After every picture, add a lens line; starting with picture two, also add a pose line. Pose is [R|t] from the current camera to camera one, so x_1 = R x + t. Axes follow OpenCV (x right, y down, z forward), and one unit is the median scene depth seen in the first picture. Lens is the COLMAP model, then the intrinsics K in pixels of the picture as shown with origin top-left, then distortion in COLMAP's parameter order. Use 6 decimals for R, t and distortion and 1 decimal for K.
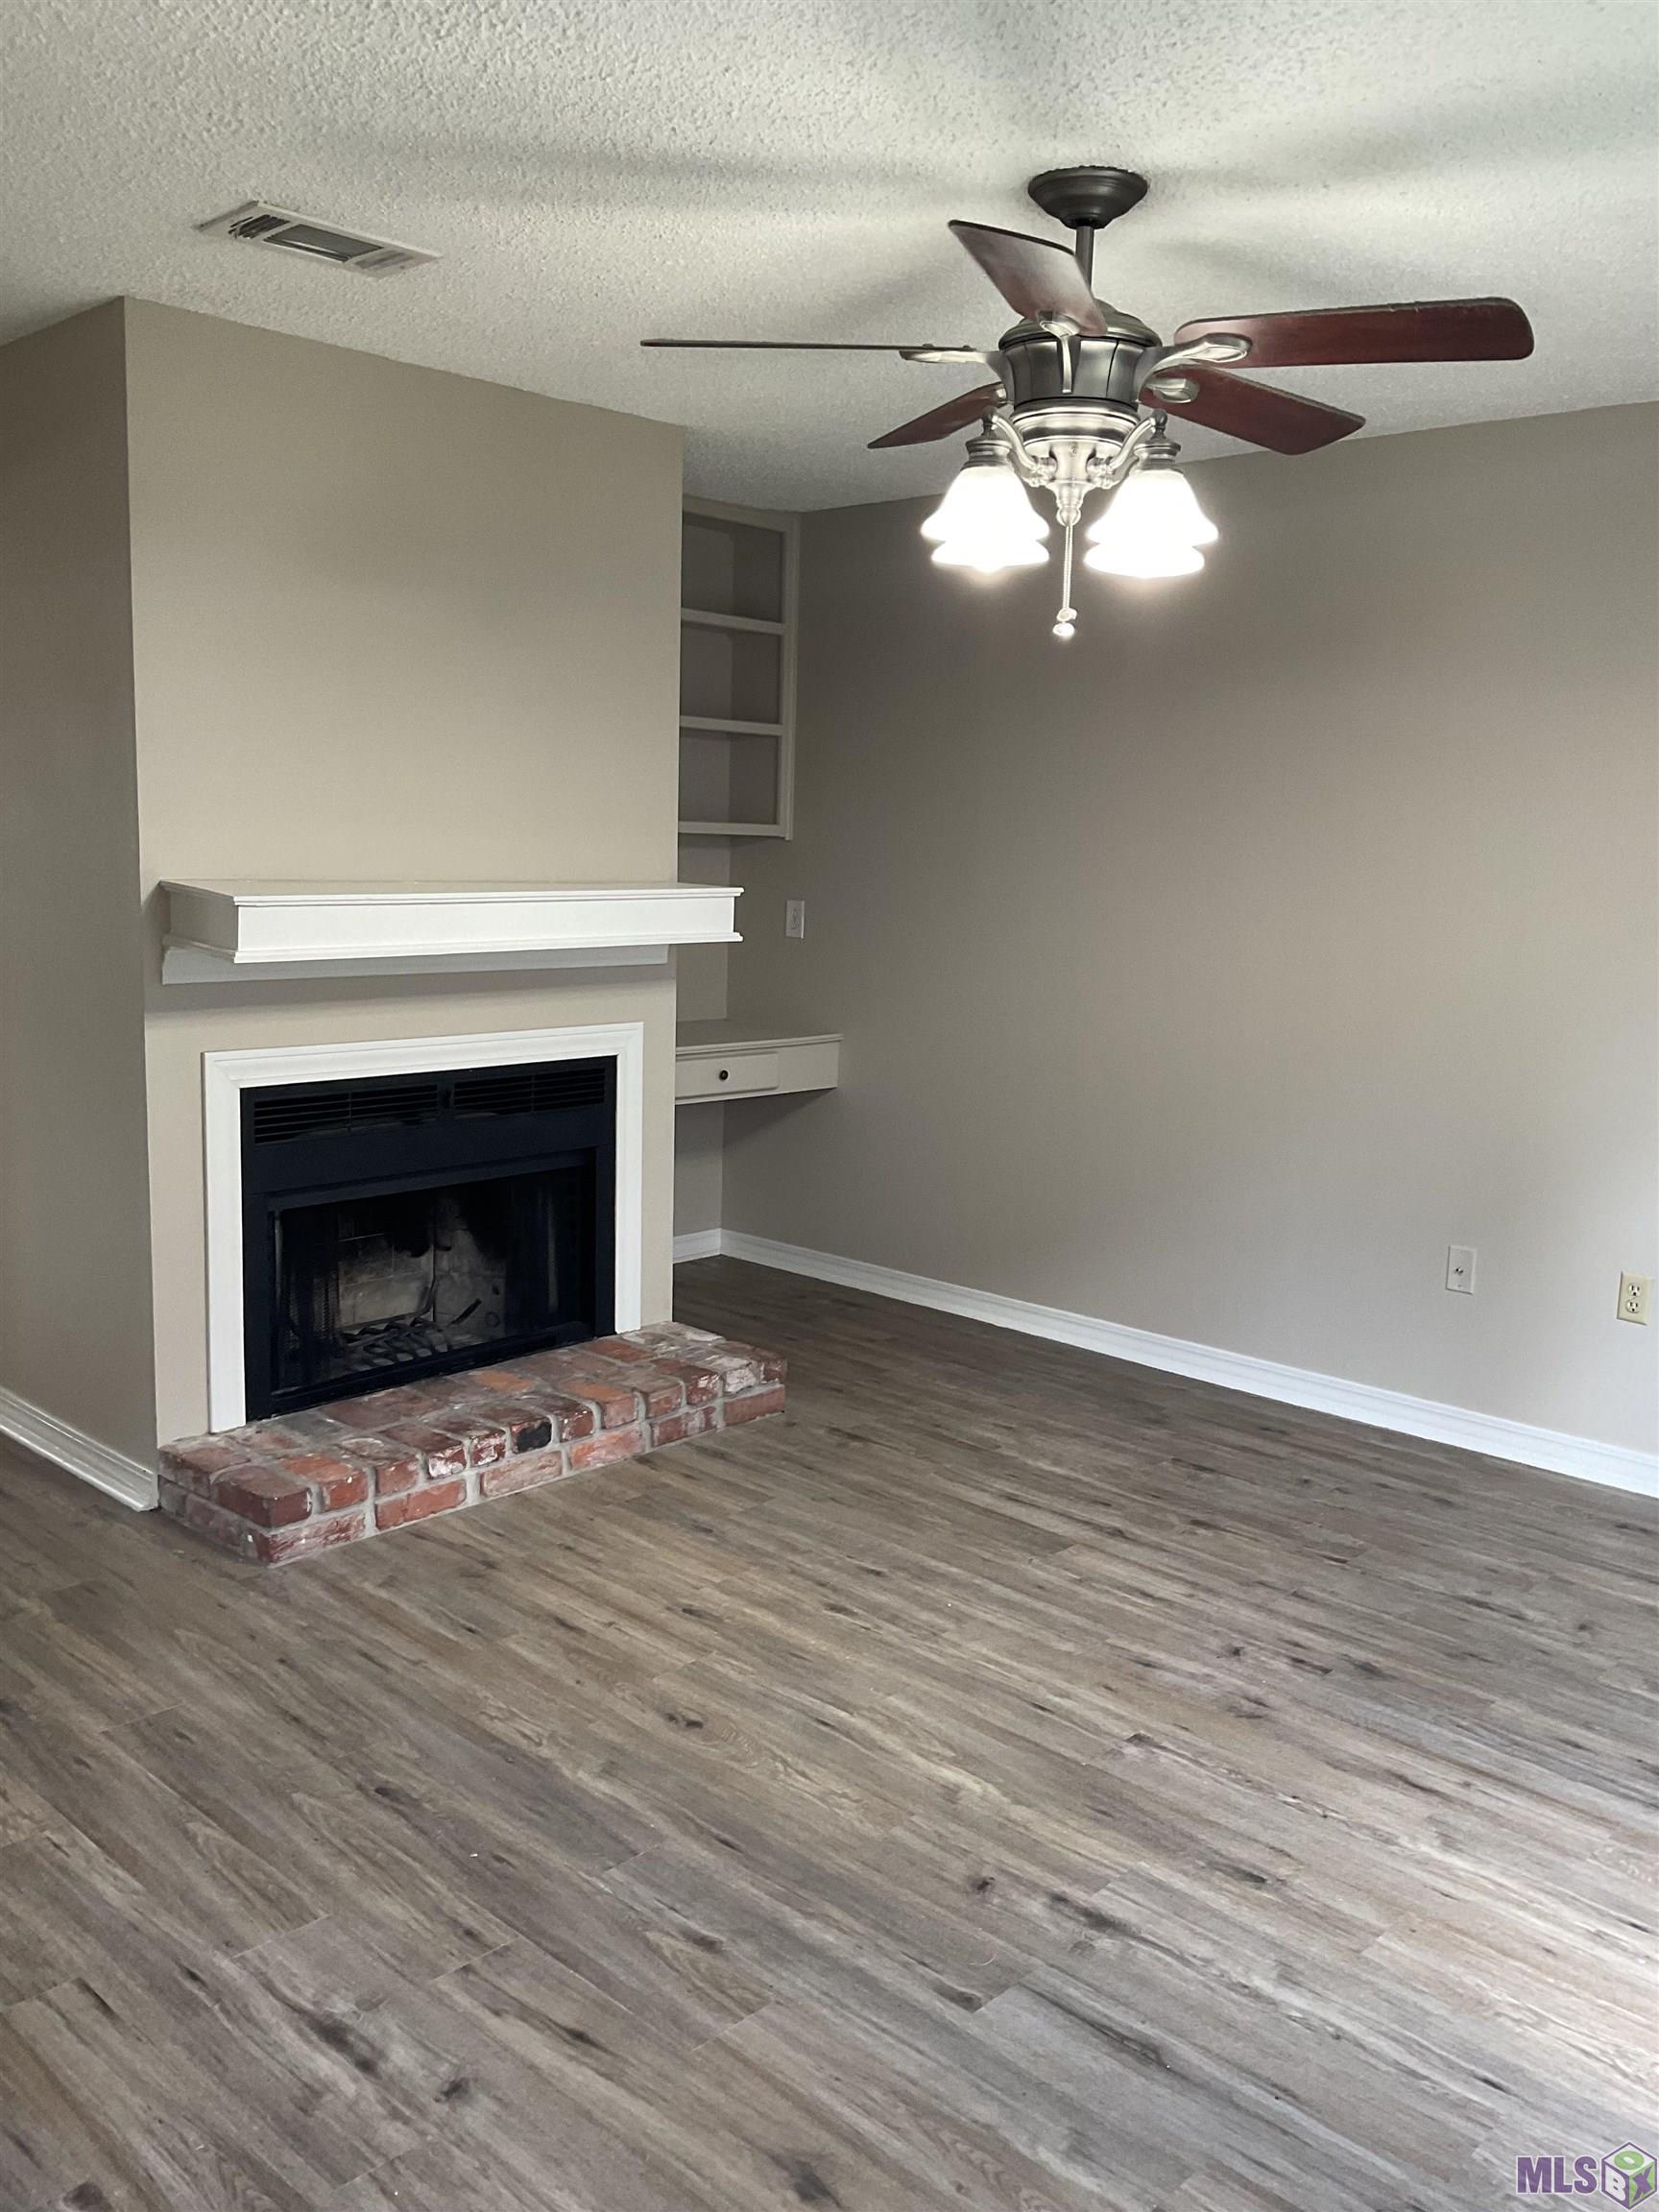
lens RADIAL K [[1811.2, 0, 829.5], [0, 1811.2, 1106.0], [0, 0, 1]] dist [-0.000300, -0.001058]
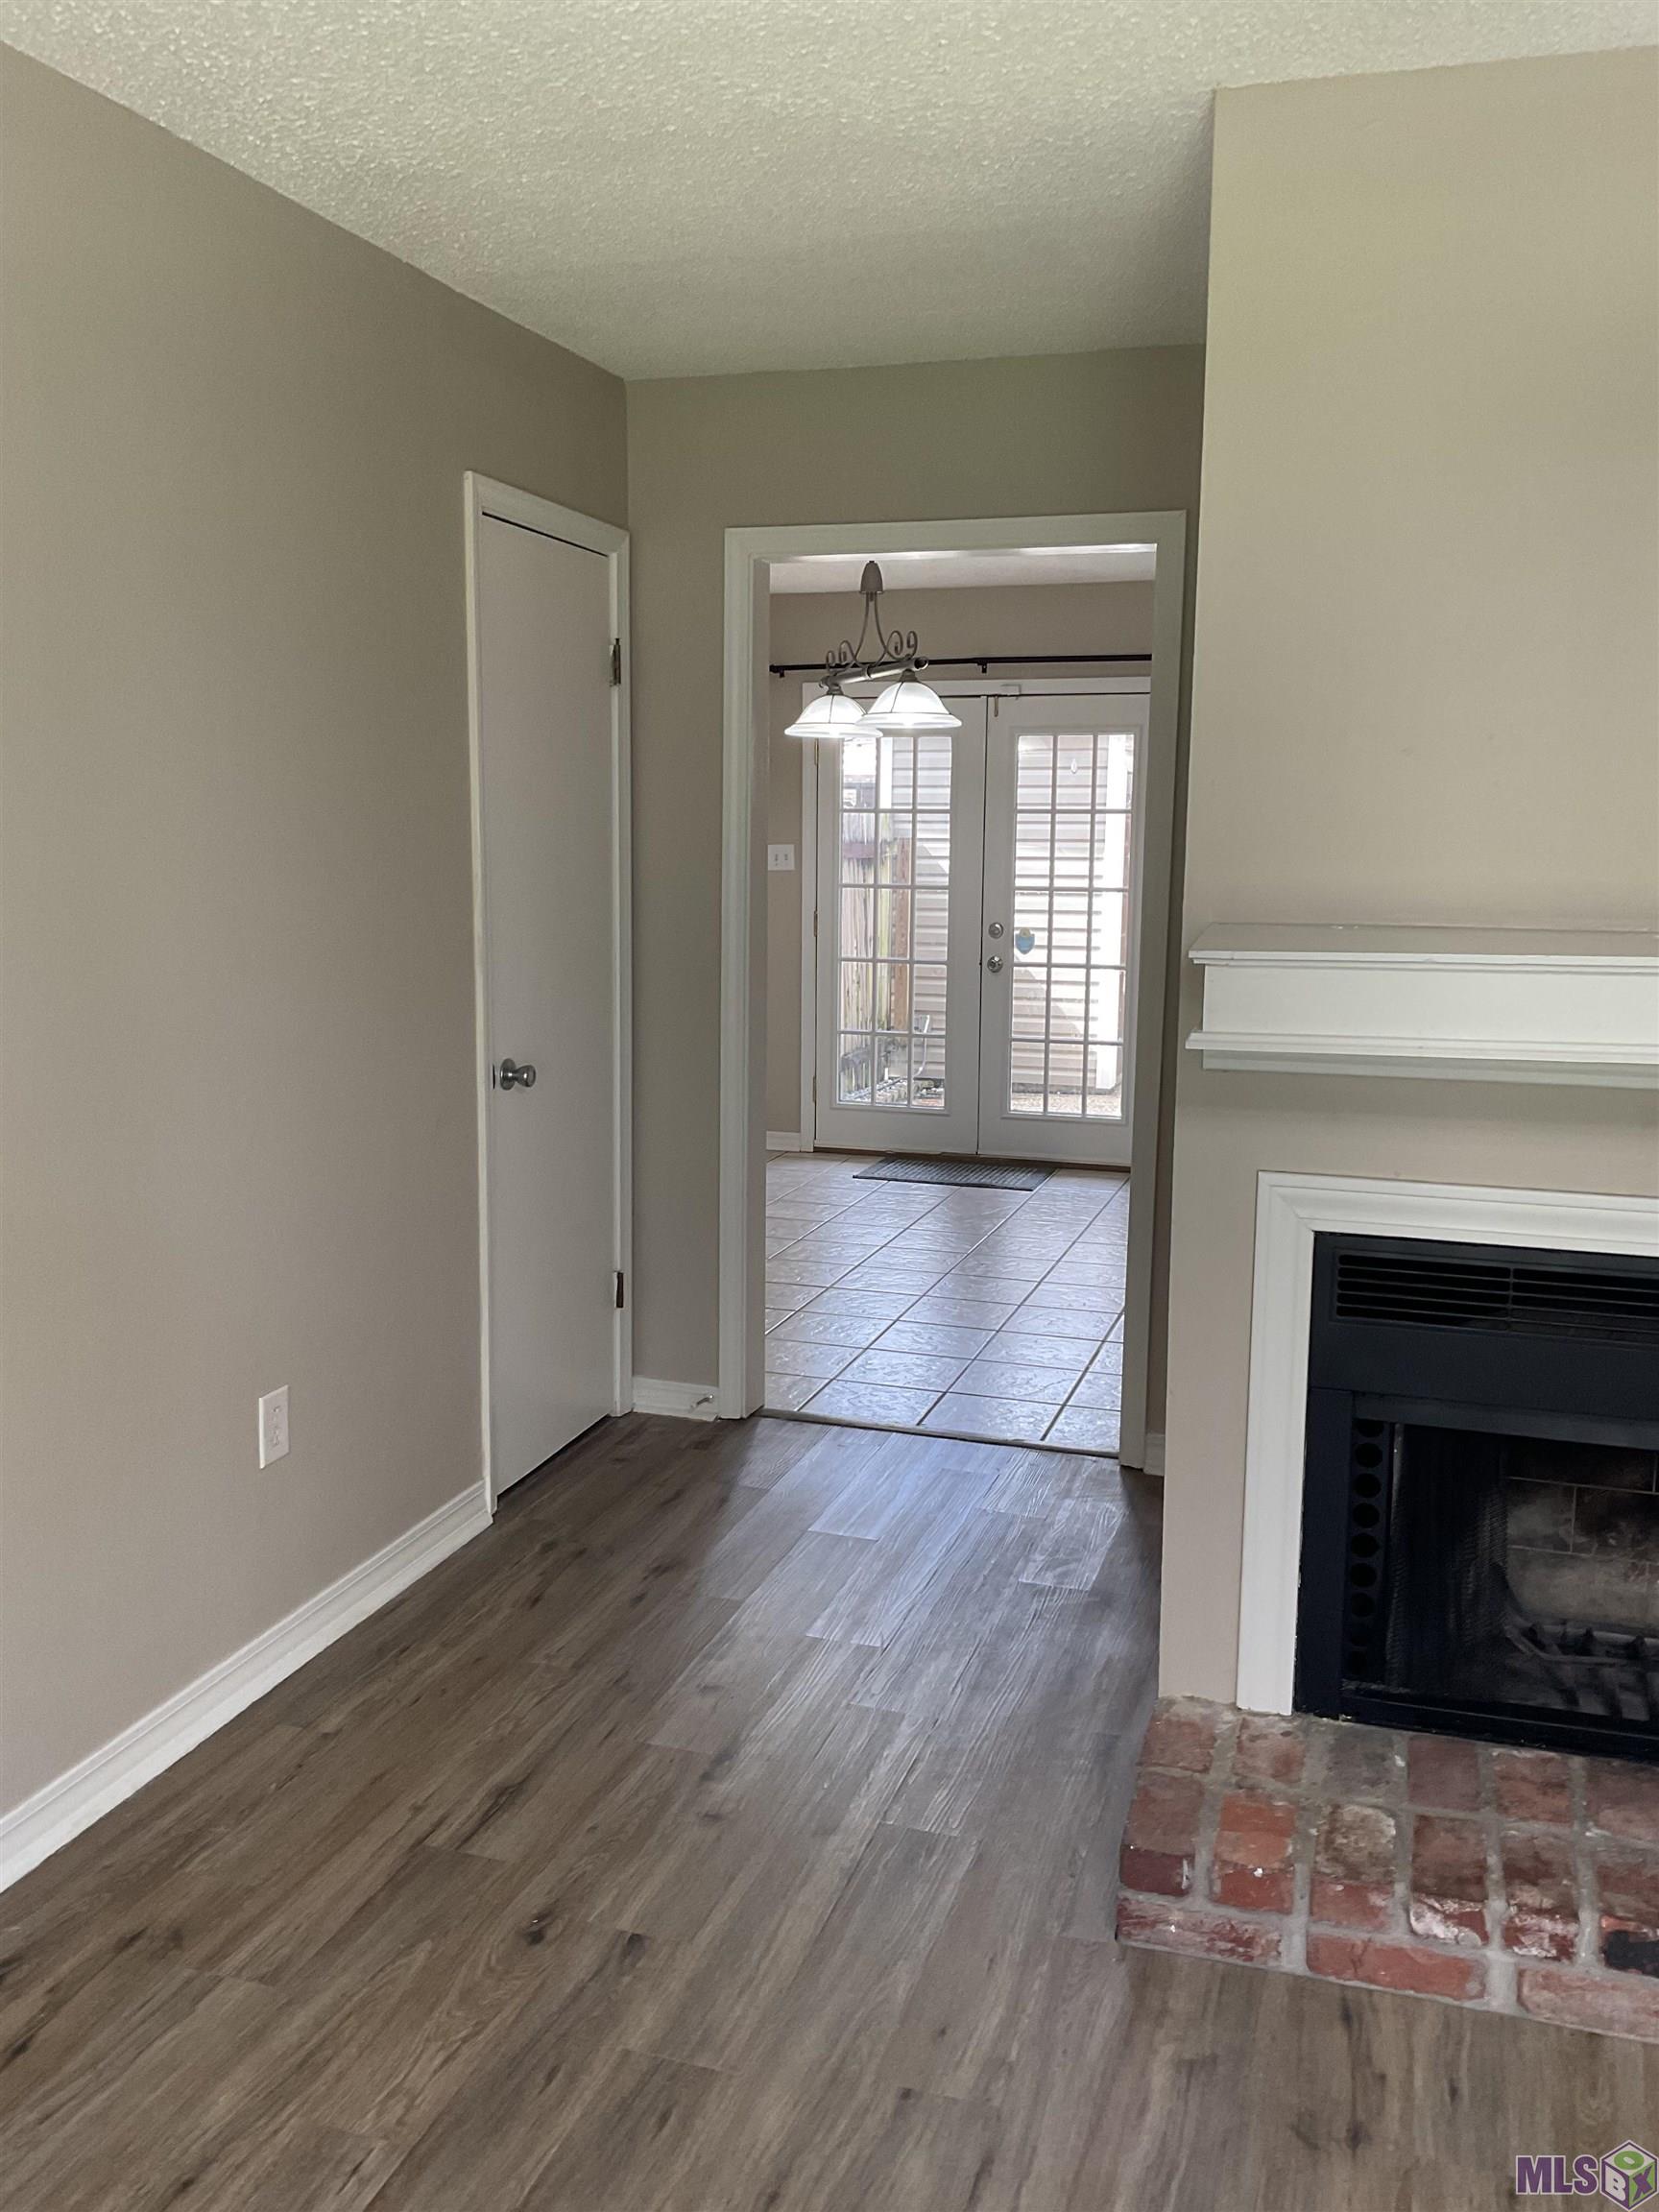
lens RADIAL K [[1881.5, 0, 829.5], [0, 1881.5, 1106.0], [0, 0, 1]] dist [0.001537, -0.011260]
pose [[0.434087, 0.127537, -0.891797, 0.211887], [-0.132785, 0.988174, 0.076686, -0.084753], [0.891031, 0.085129, 0.445889, 0.523060]]
